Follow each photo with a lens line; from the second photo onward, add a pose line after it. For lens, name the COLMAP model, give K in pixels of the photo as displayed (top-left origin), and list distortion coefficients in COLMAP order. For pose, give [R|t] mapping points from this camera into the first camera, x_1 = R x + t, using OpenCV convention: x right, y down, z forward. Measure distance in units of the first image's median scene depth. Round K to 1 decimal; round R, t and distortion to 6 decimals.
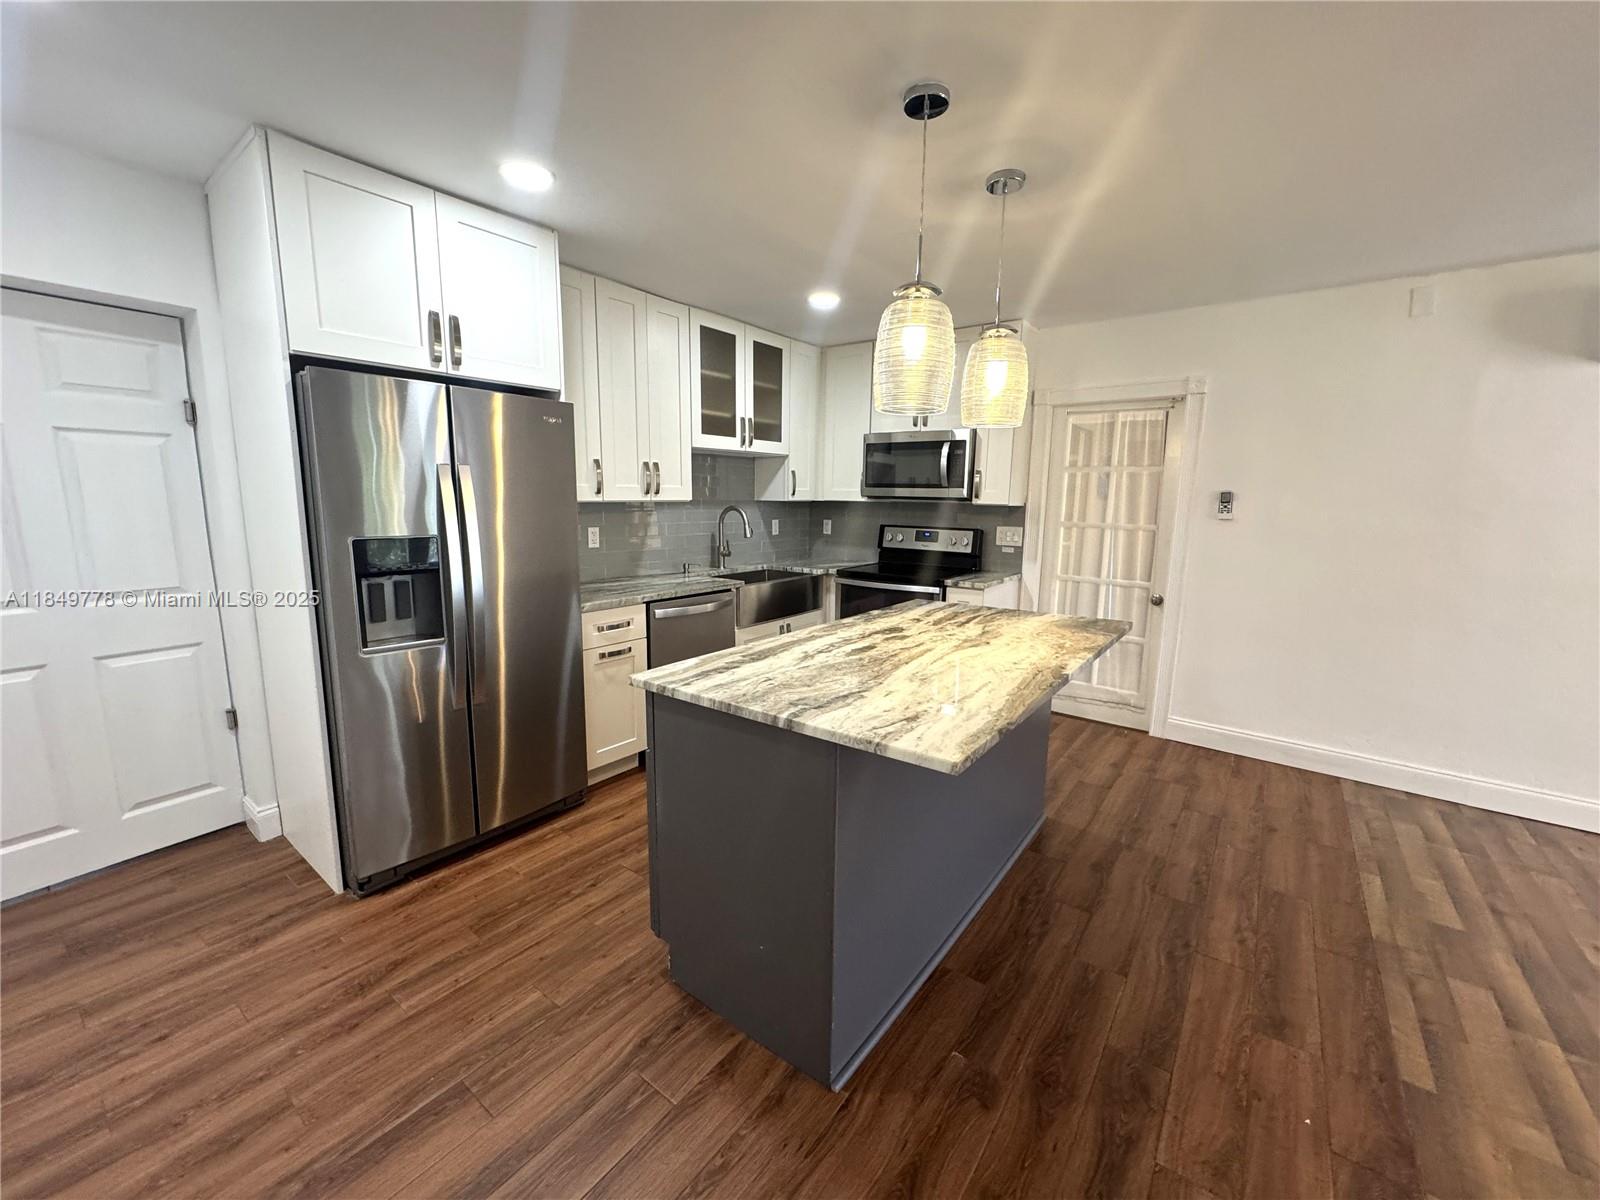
lens RADIAL K [[637.6, 0, 800.3], [0, 637.6, 598.1], [0, 0, 1]] dist [-0.005496, 0.001133]
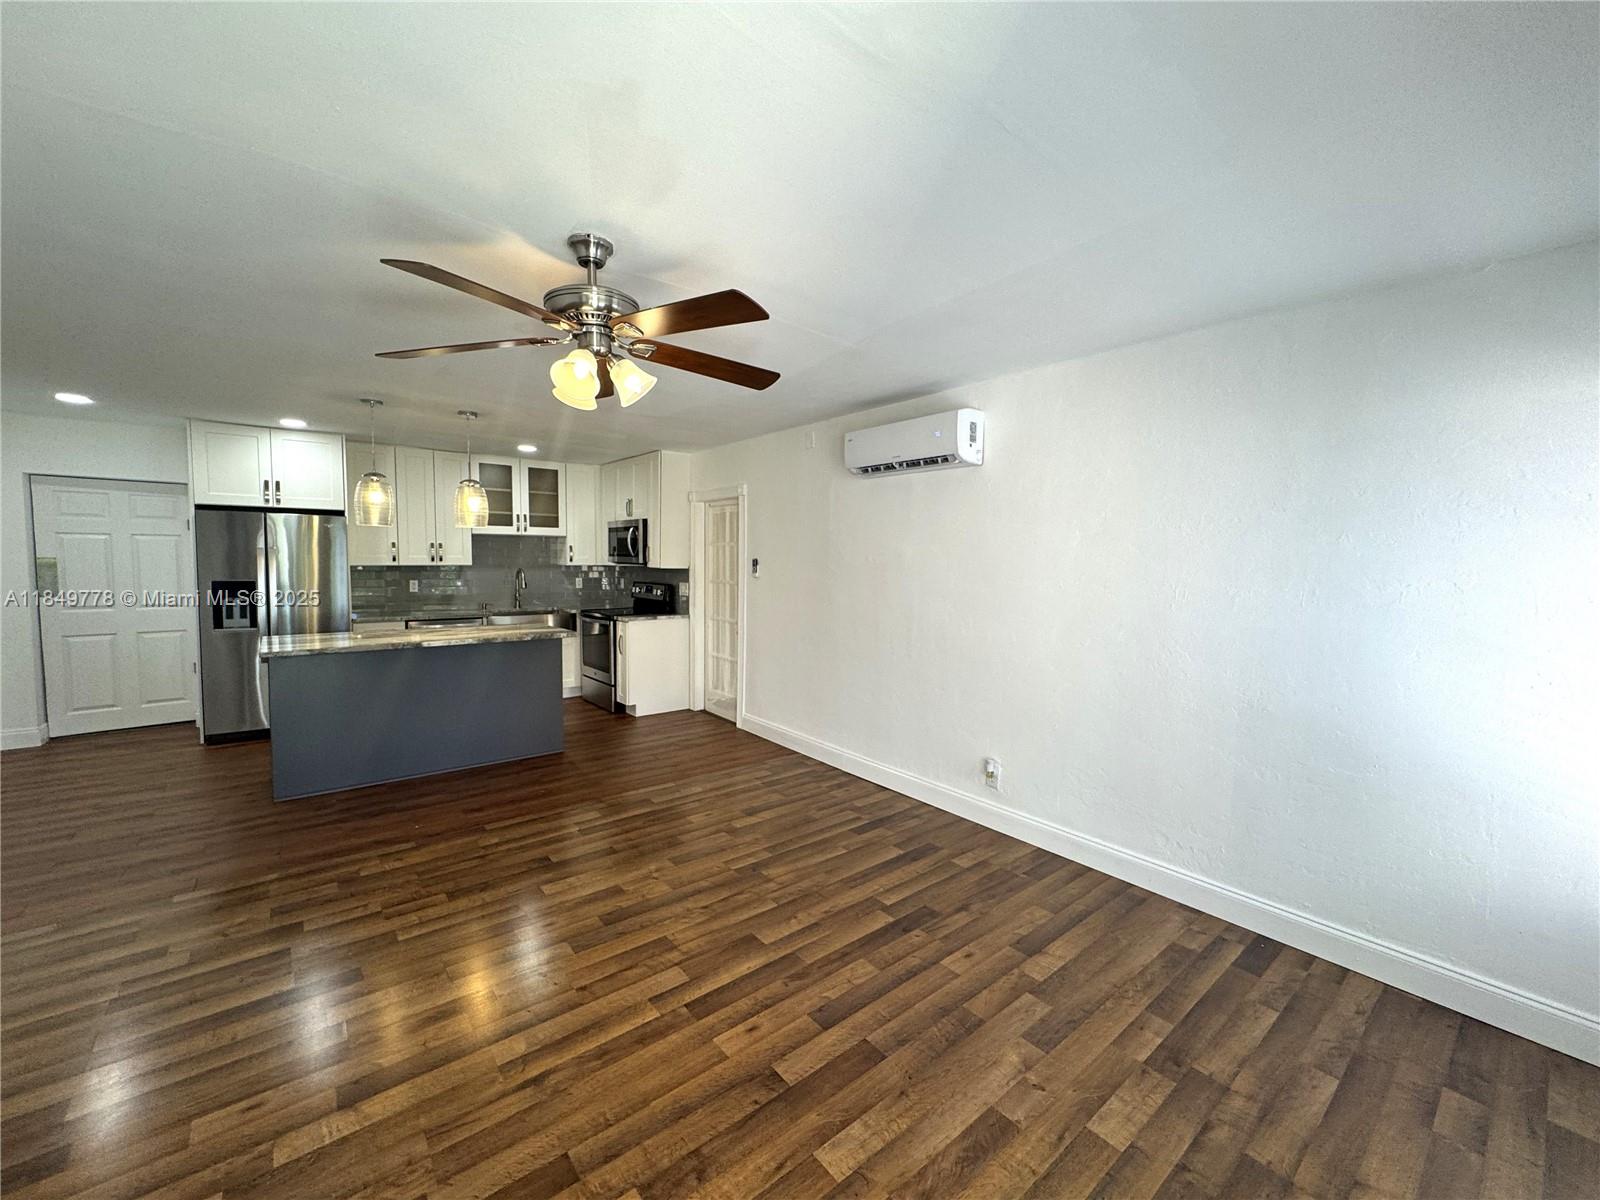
lens RADIAL K [[637.6, 0, 800.0], [0, 637.6, 599.8], [0, 0, 1]] dist [-0.005496, 0.001133]
pose [[0.970291, 0.012908, -0.241596, 1.382950], [-0.036958, 0.994764, -0.095282, 0.083875], [0.239101, 0.101380, 0.965688, -0.512271]]
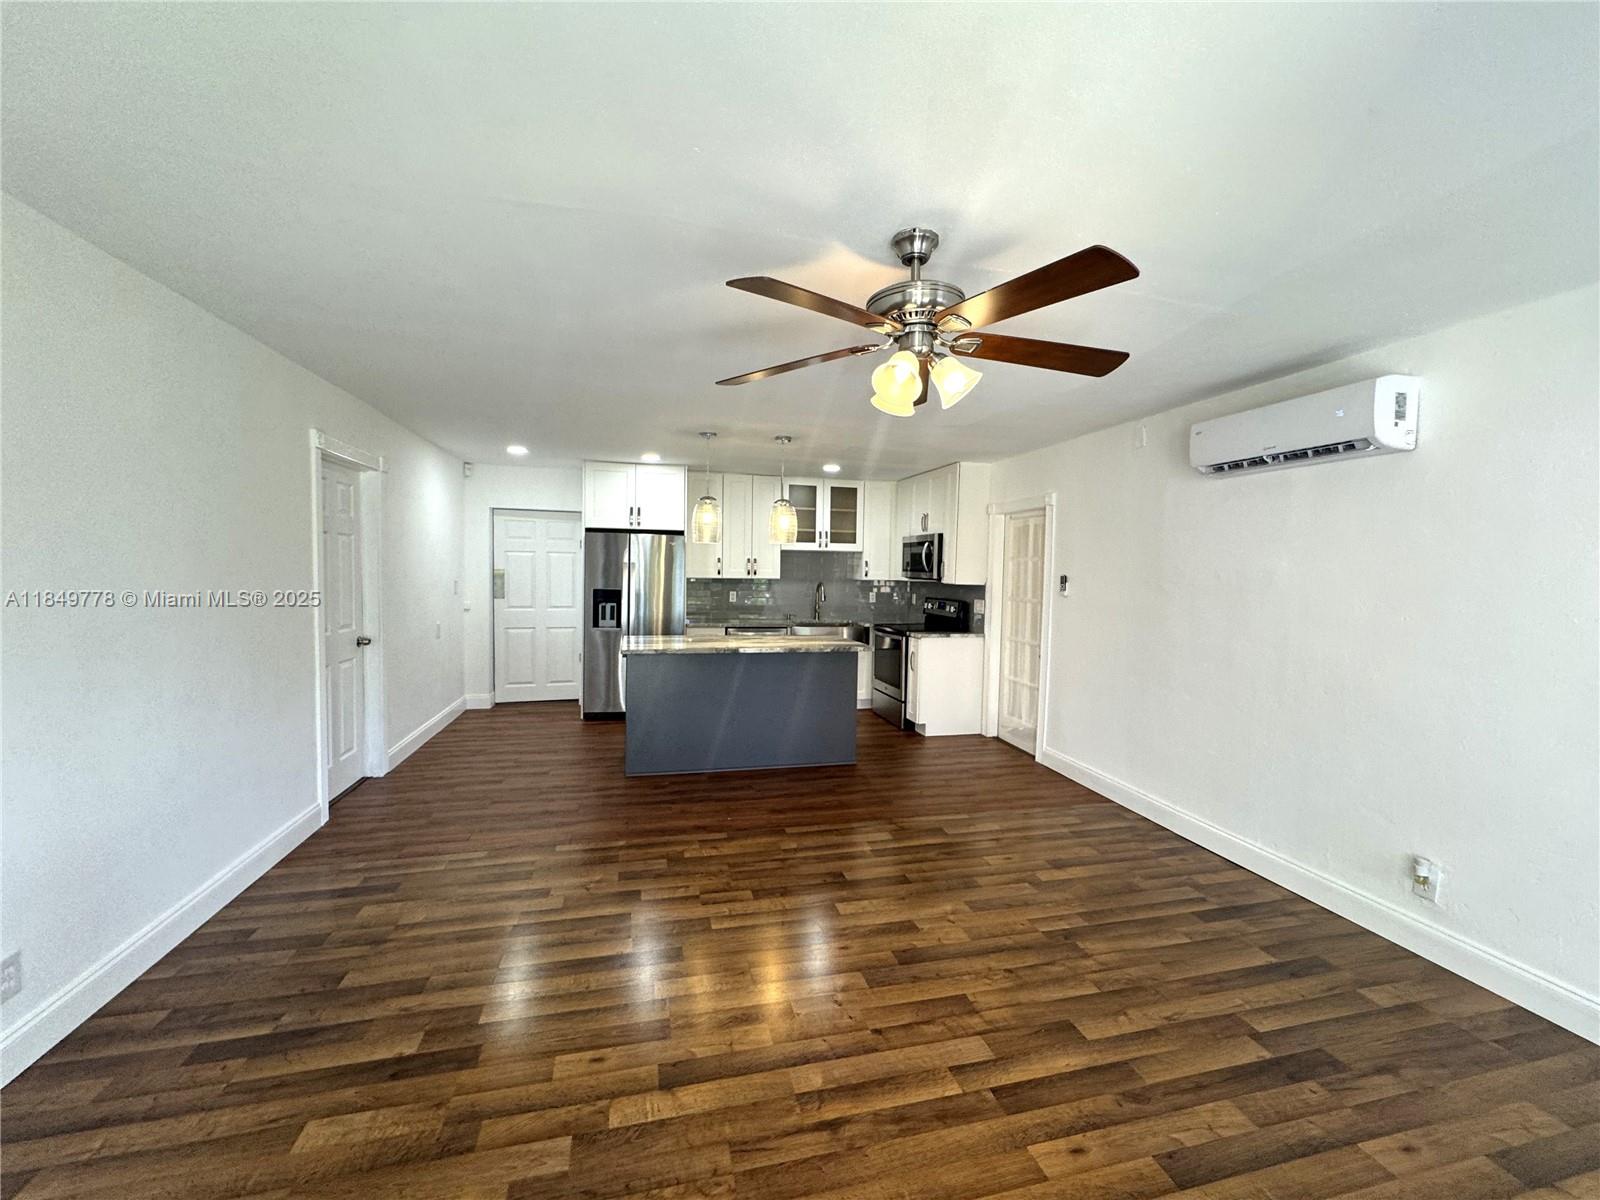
lens RADIAL K [[637.6, 0, 802.6], [0, 637.6, 599.7], [0, 0, 1]] dist [-0.005496, 0.001133]
pose [[0.779117, 0.030488, -0.626137, 1.318011], [-0.109240, 0.990138, -0.087717, 0.075770], [0.617287, 0.136741, 0.774763, -0.462103]]
